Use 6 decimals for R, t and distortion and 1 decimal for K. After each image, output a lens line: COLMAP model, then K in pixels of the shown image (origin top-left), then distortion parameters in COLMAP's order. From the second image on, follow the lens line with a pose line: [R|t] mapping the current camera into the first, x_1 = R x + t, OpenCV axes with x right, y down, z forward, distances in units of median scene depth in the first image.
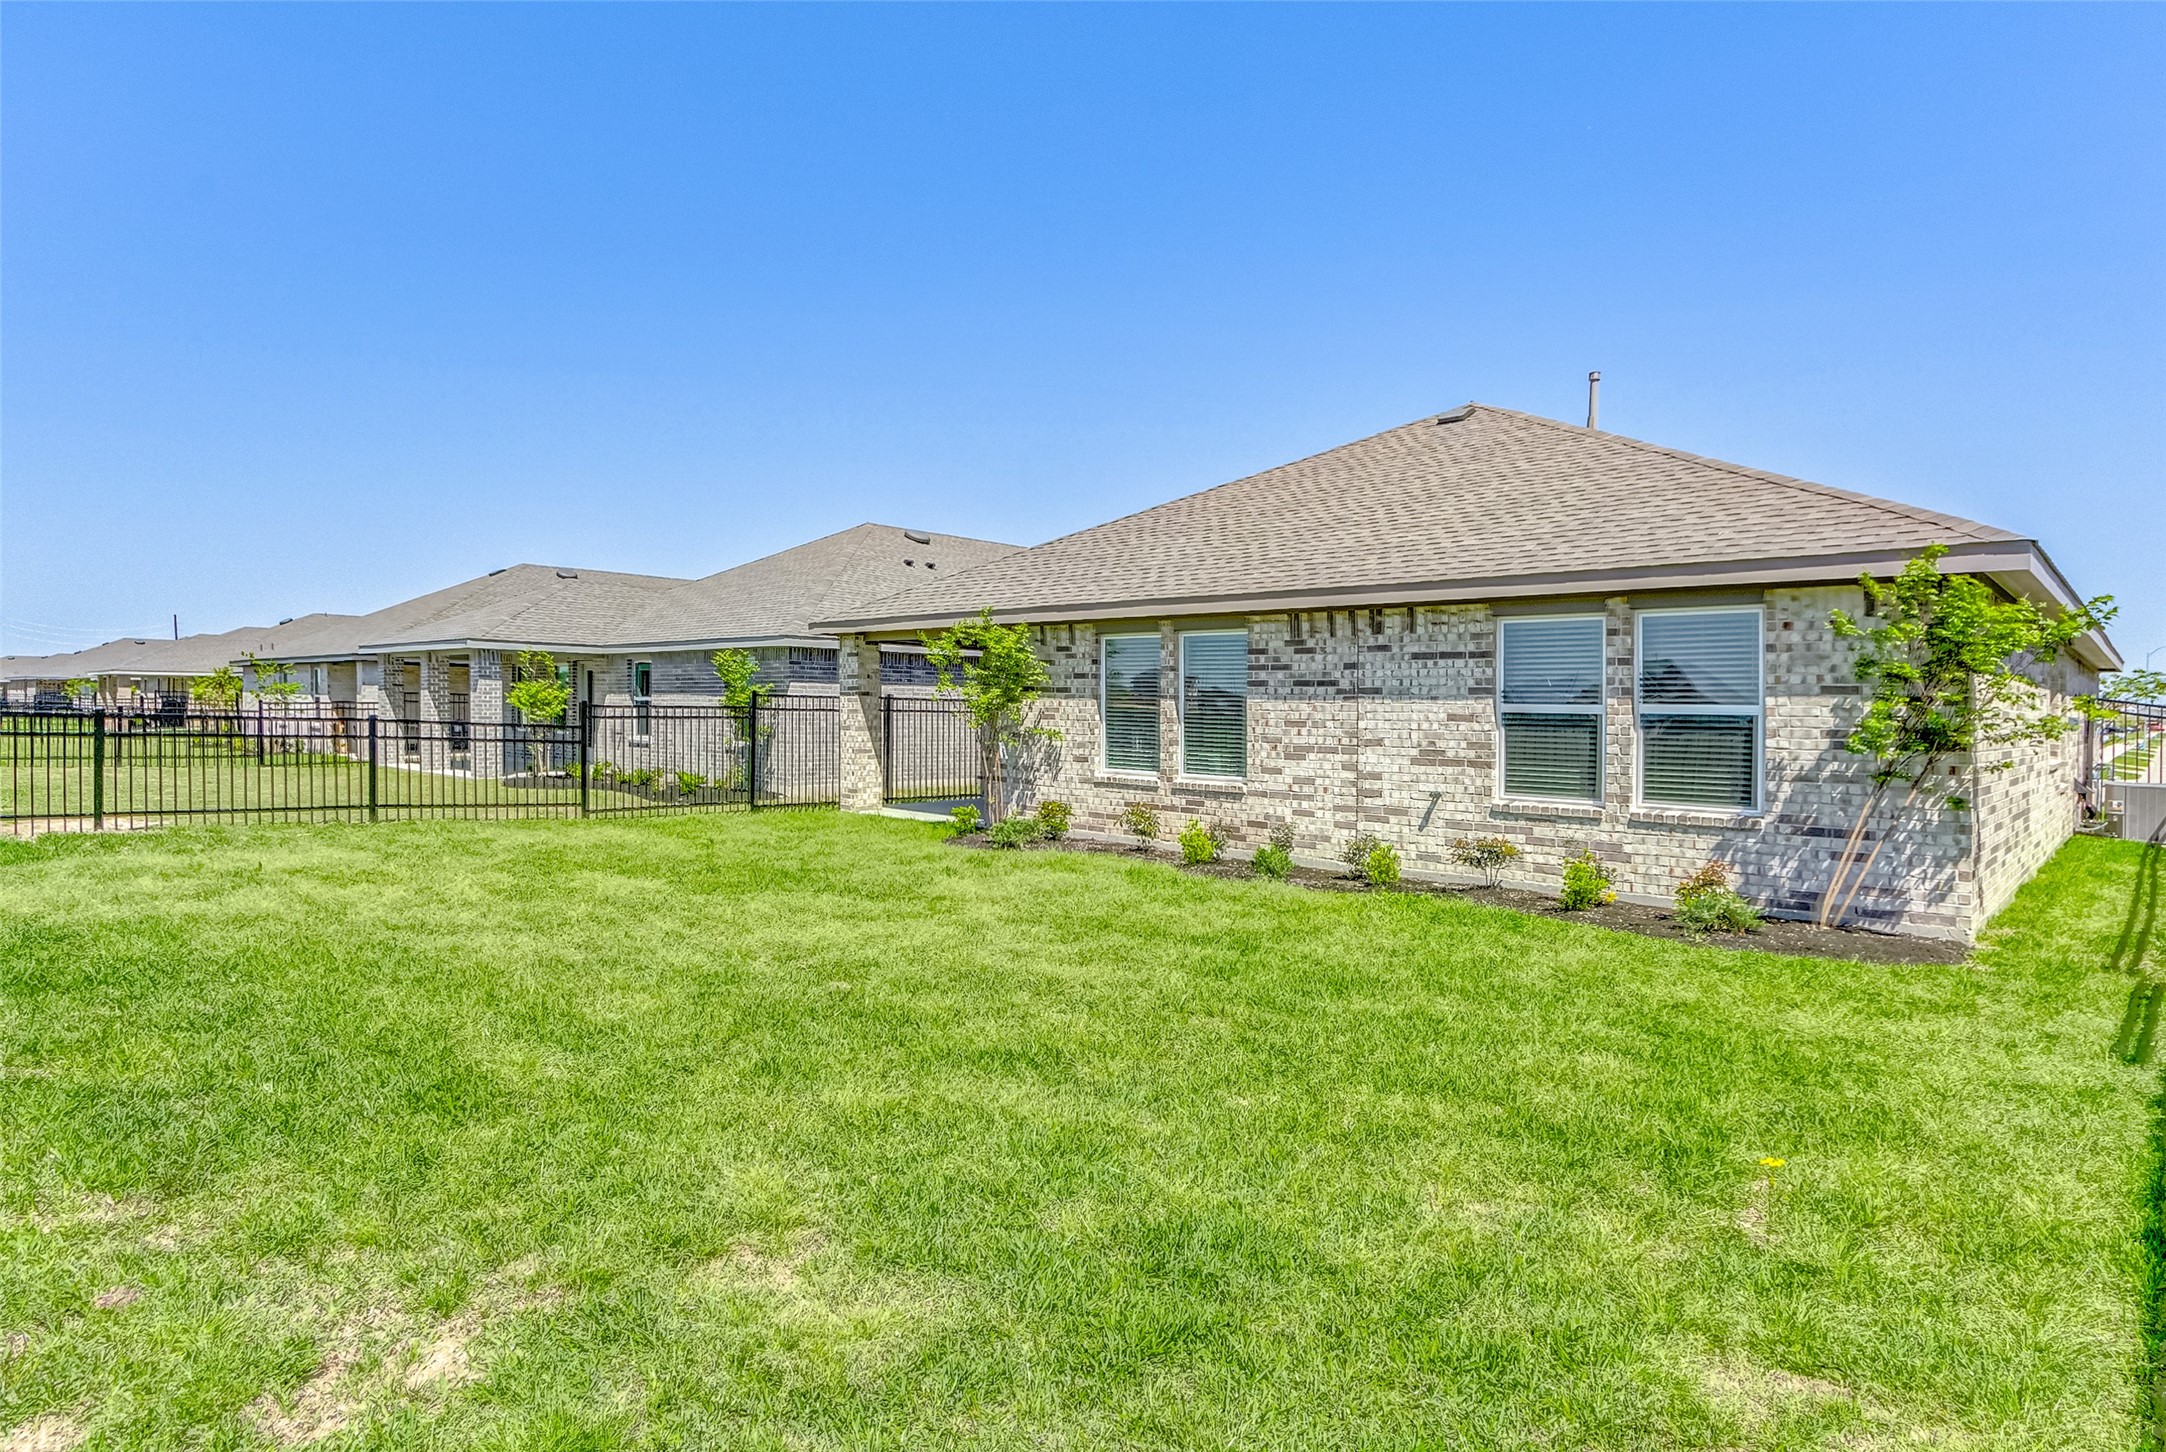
lens RADIAL K [[1221.1, 0, 1094.6], [0, 1221.1, 721.5], [0, 0, 1]] dist [0.006758, -0.002479]
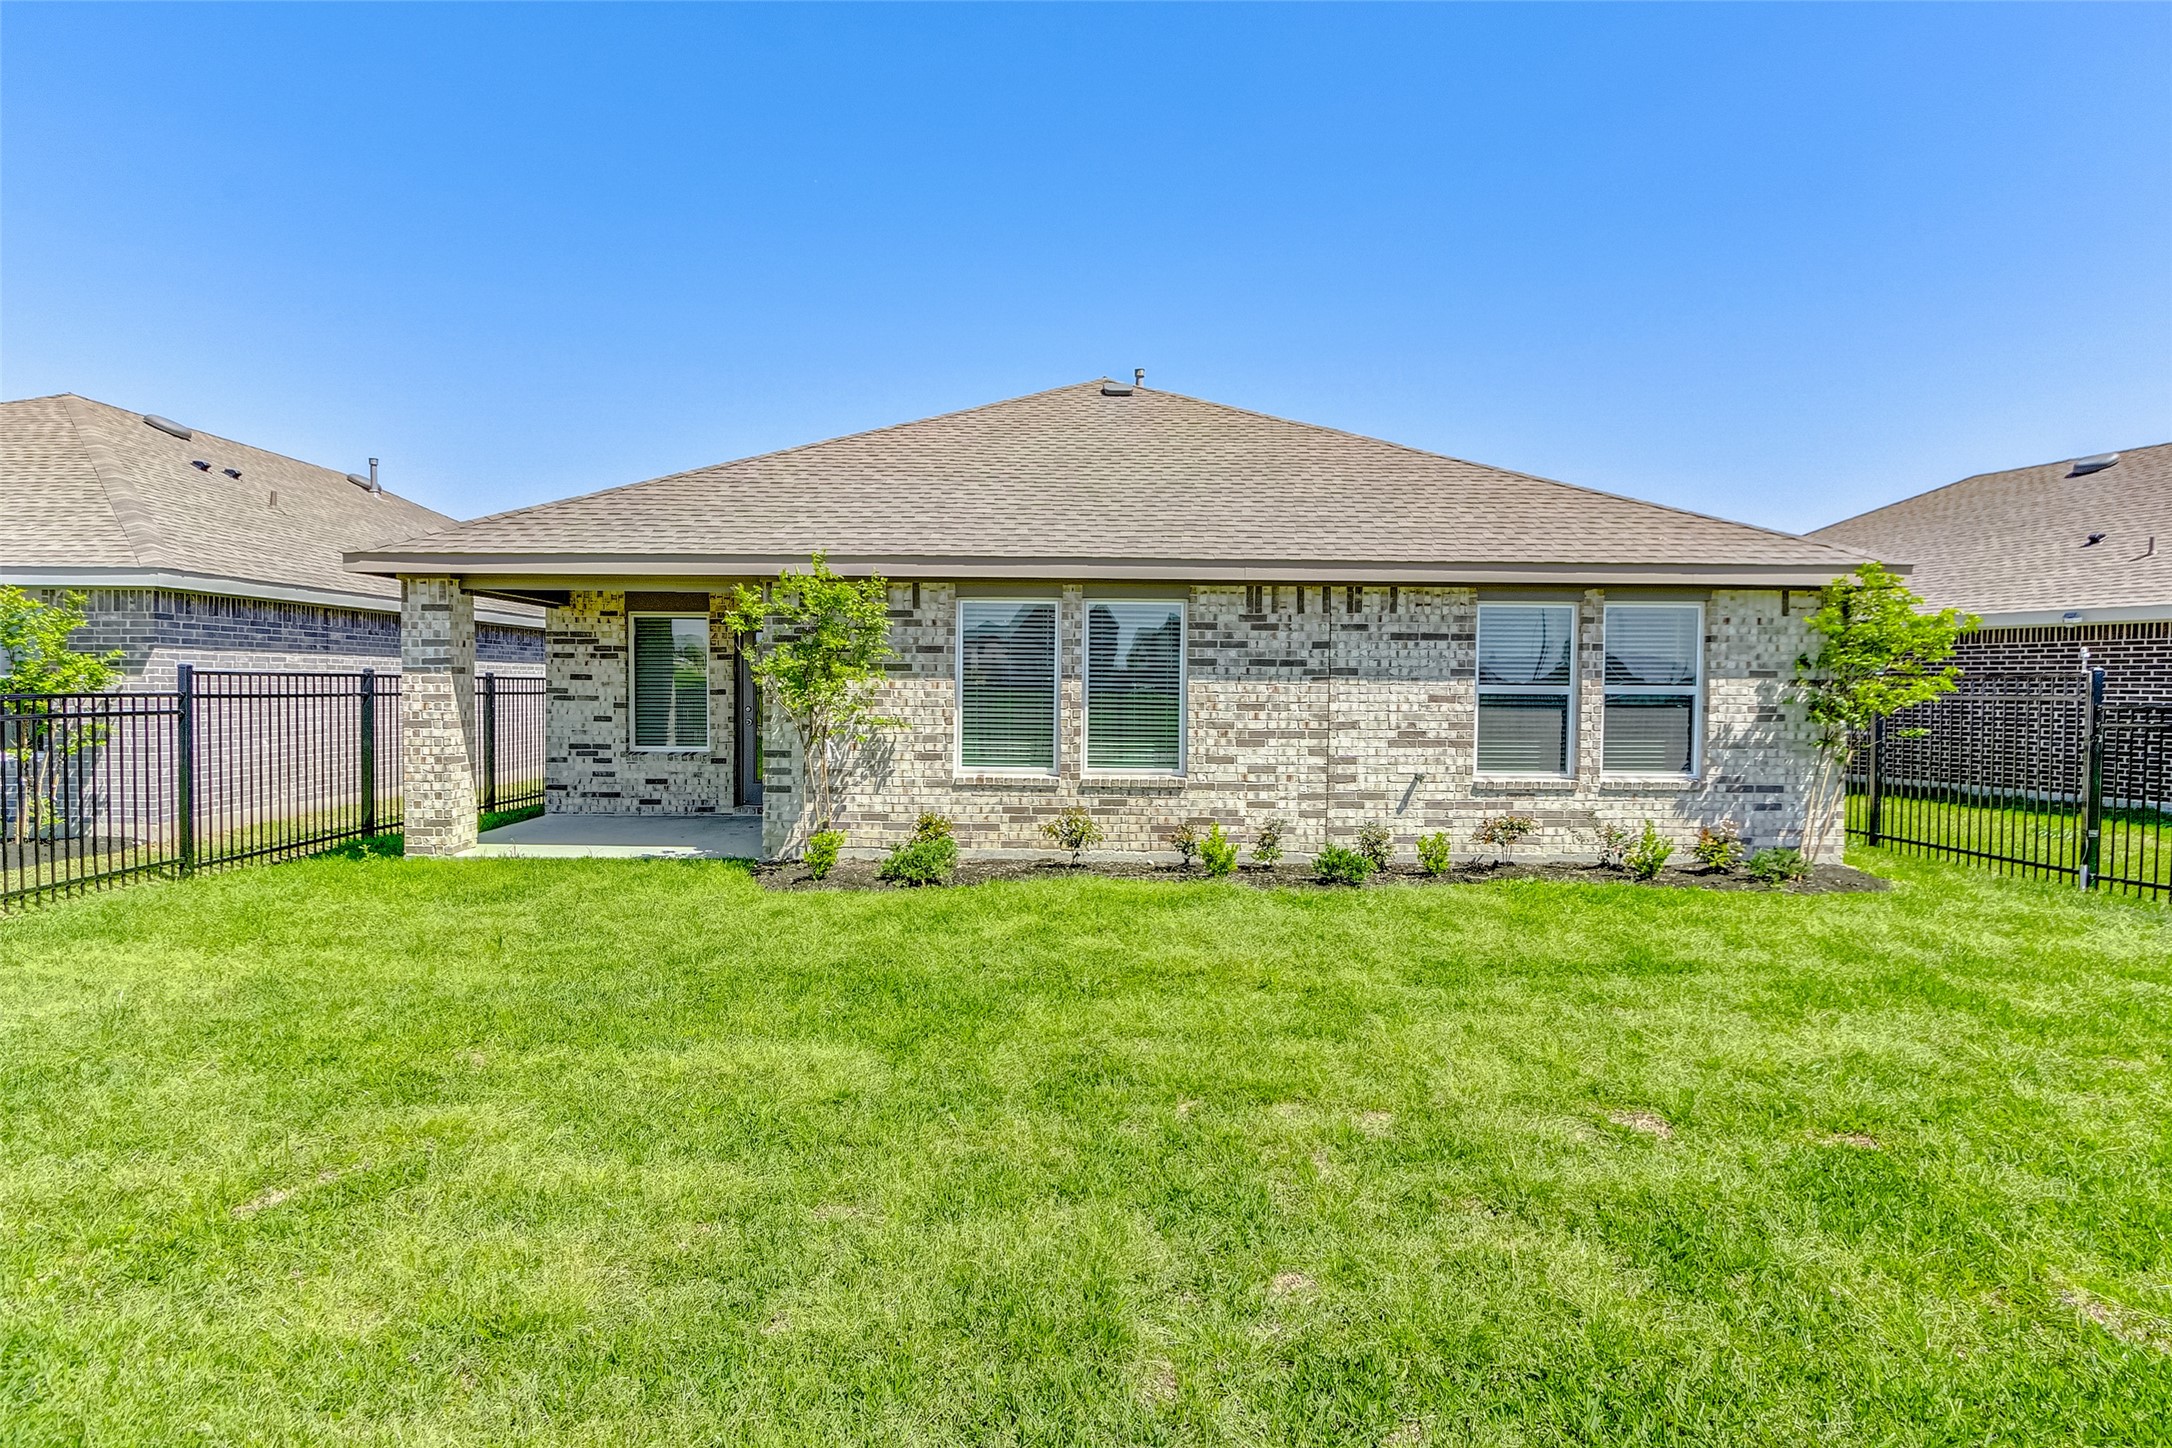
lens RADIAL K [[1123.8, 0, 1011.4], [0, 1123.8, 739.5], [0, 0, 1]] dist [-0.000755, 0.000063]
pose [[0.717884, -0.042844, 0.694843, -0.573488], [0.009948, 0.998634, 0.051298, -0.019798], [-0.696091, -0.029913, 0.717330, 0.550791]]
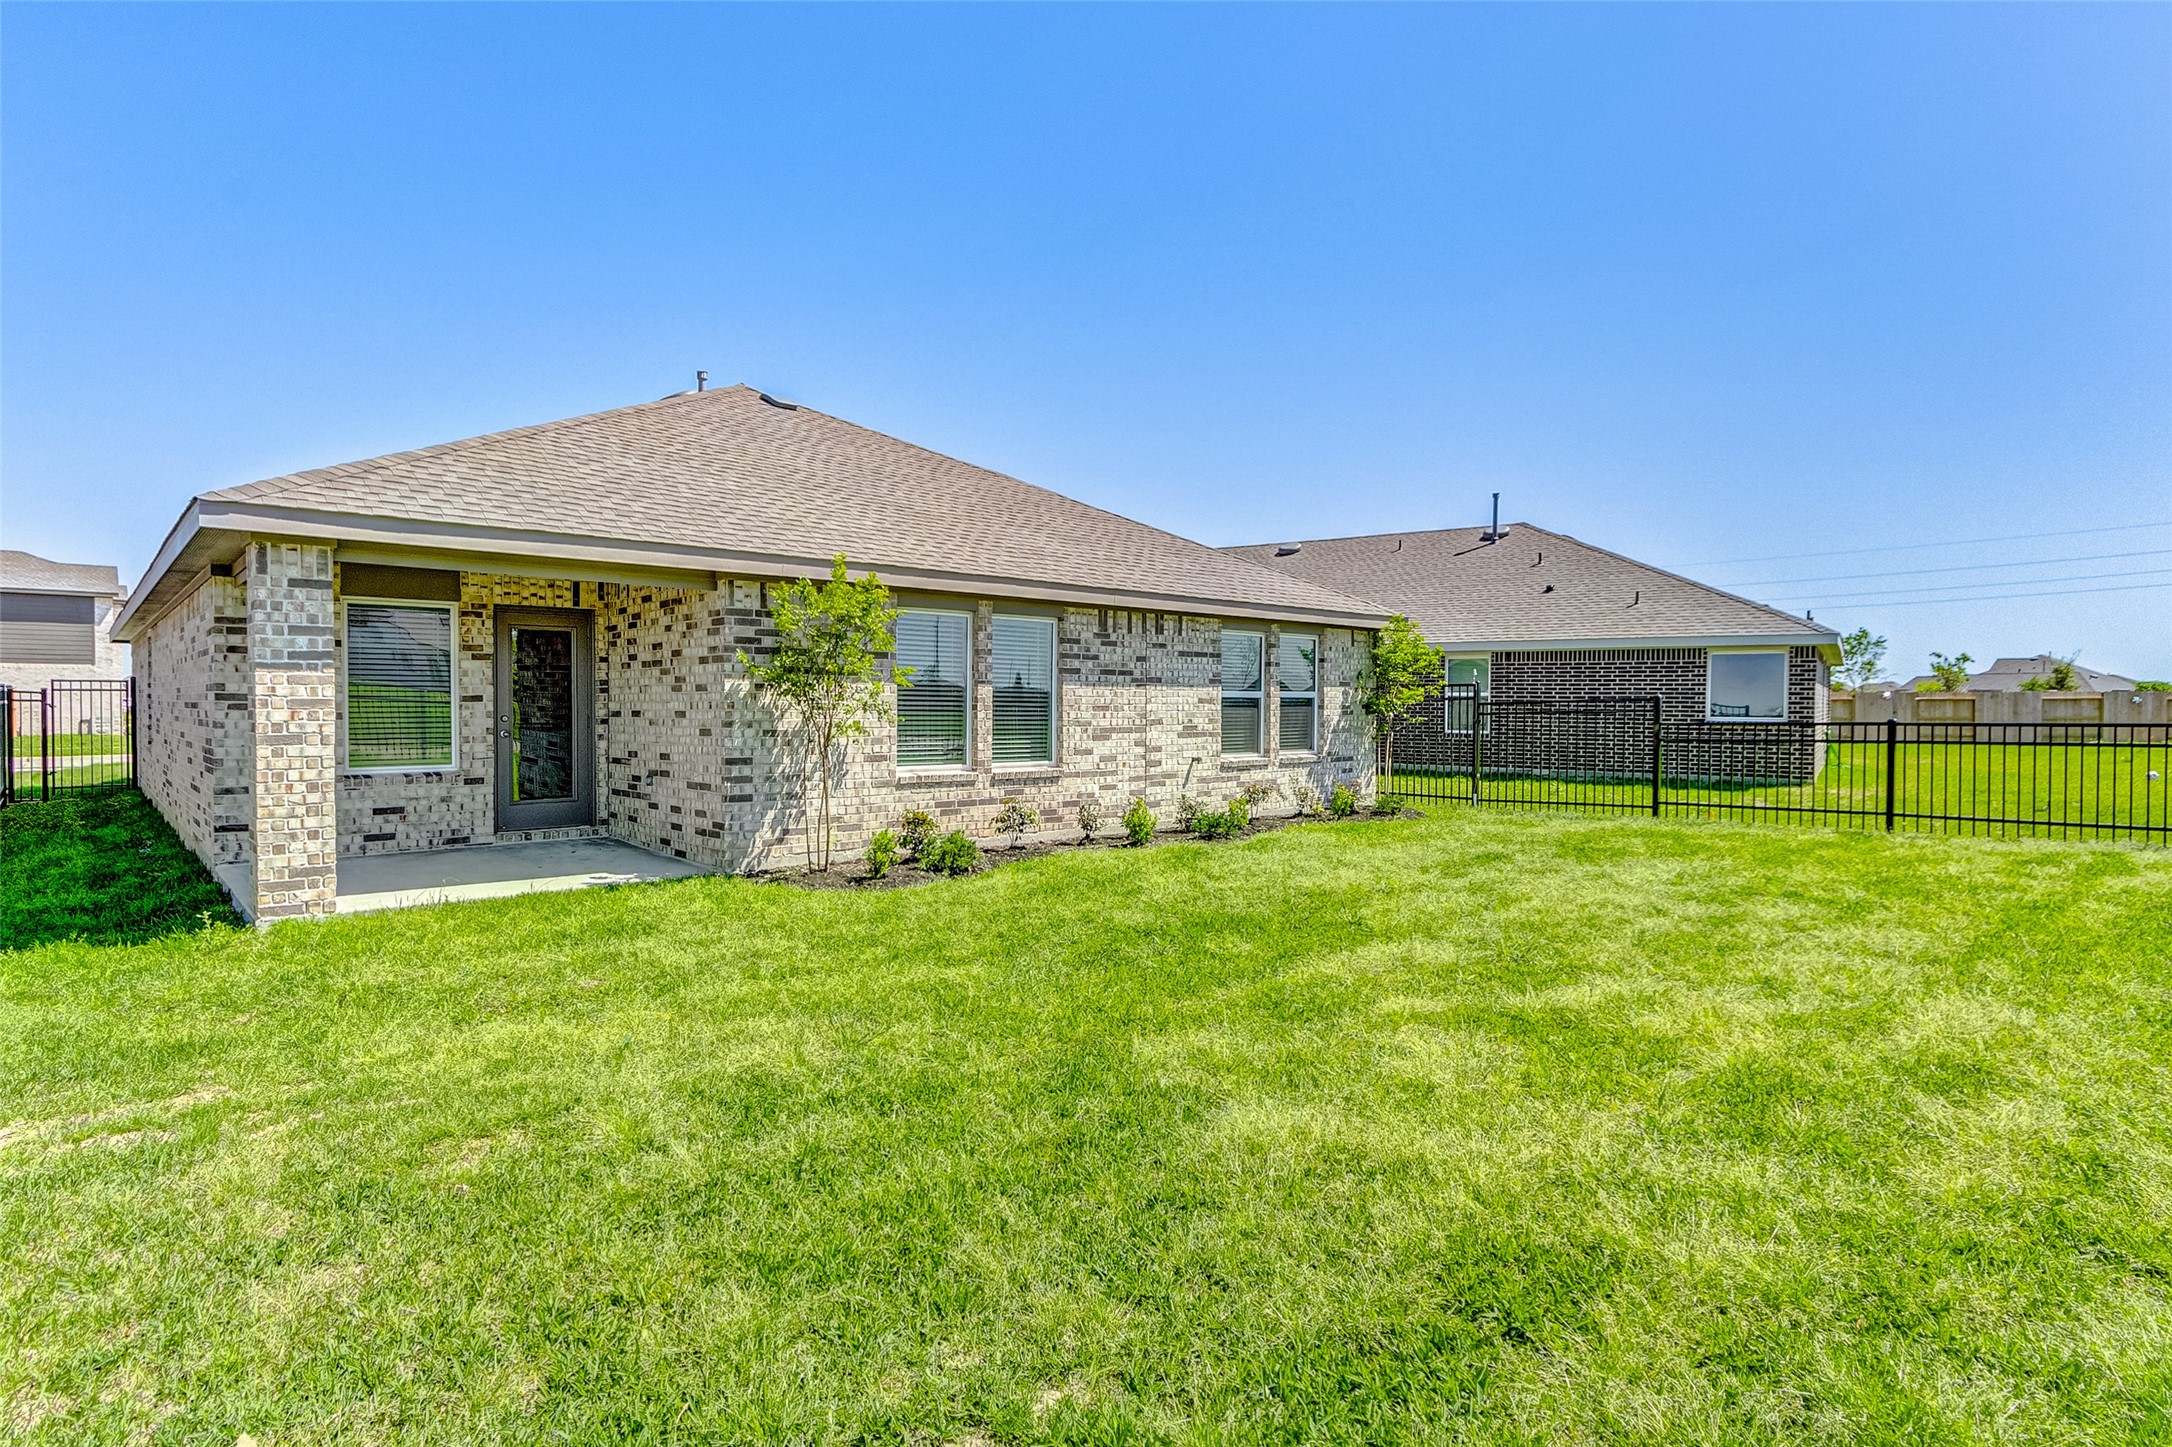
lens RADIAL K [[1123.8, 0, 1104.3], [0, 1123.8, 728.6], [0, 0, 1]] dist [-0.000755, 0.000063]
pose [[0.063282, -0.038337, 0.997259, -0.904997], [0.006433, 0.999257, 0.038005, -0.019479], [-0.997975, 0.004010, 0.063482, 0.979861]]
